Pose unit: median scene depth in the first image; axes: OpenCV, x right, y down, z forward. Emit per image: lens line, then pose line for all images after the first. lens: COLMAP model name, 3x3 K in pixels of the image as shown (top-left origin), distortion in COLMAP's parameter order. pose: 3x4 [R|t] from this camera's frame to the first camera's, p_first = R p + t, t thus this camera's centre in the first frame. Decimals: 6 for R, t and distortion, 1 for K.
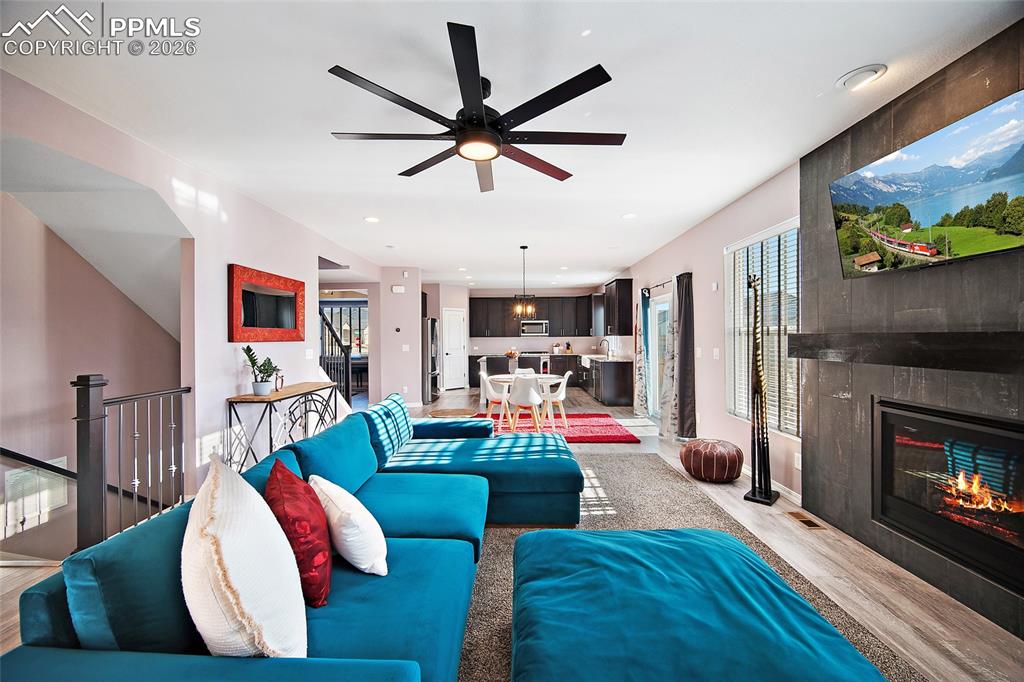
lens RADIAL K [[402.2, 0, 504.8], [0, 402.2, 334.9], [0, 0, 1]] dist [-0.002591, 0.000690]
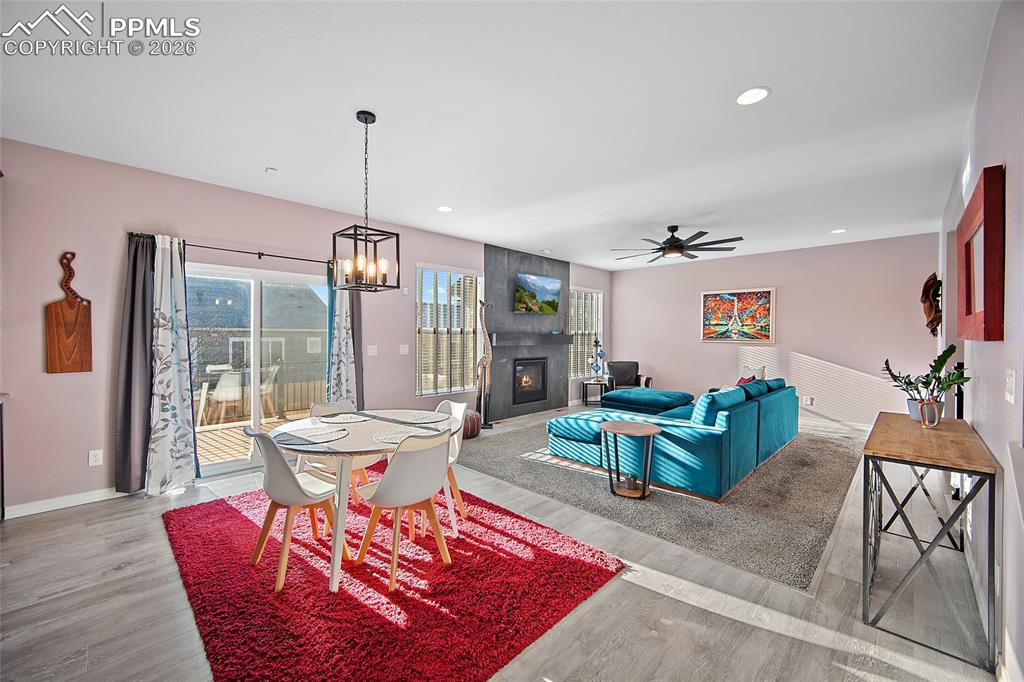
lens RADIAL K [[402.2, 0, 510.6], [0, 402.2, 339.8], [0, 0, 1]] dist [-0.002591, 0.000690]
pose [[-0.734776, -0.005548, 0.678287, -0.756025], [-0.004302, 0.999985, 0.003519, 0.022924], [-0.678297, -0.000332, -0.734788, 2.645733]]
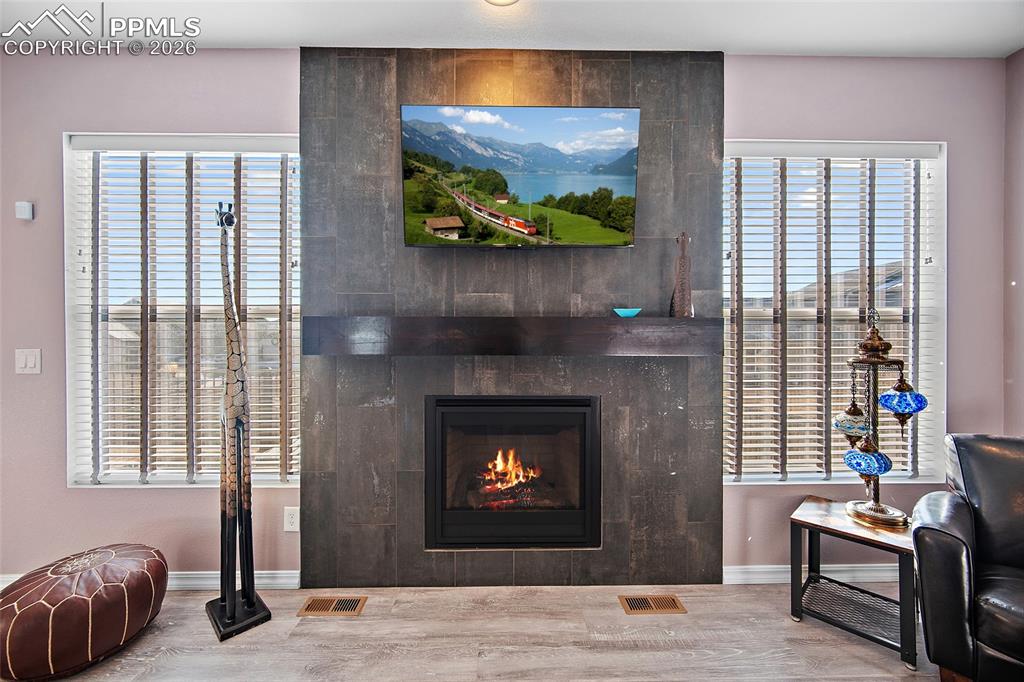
lens RADIAL K [[385.4, 0, 516.8], [0, 385.4, 351.1], [0, 0, 1]] dist [-0.001377, -0.000022]
pose [[-0.052421, 0.004677, 0.998614, 0.117655], [-0.004412, 0.999978, -0.004915, 0.058318], [-0.998615, -0.004664, -0.052400, 0.781077]]
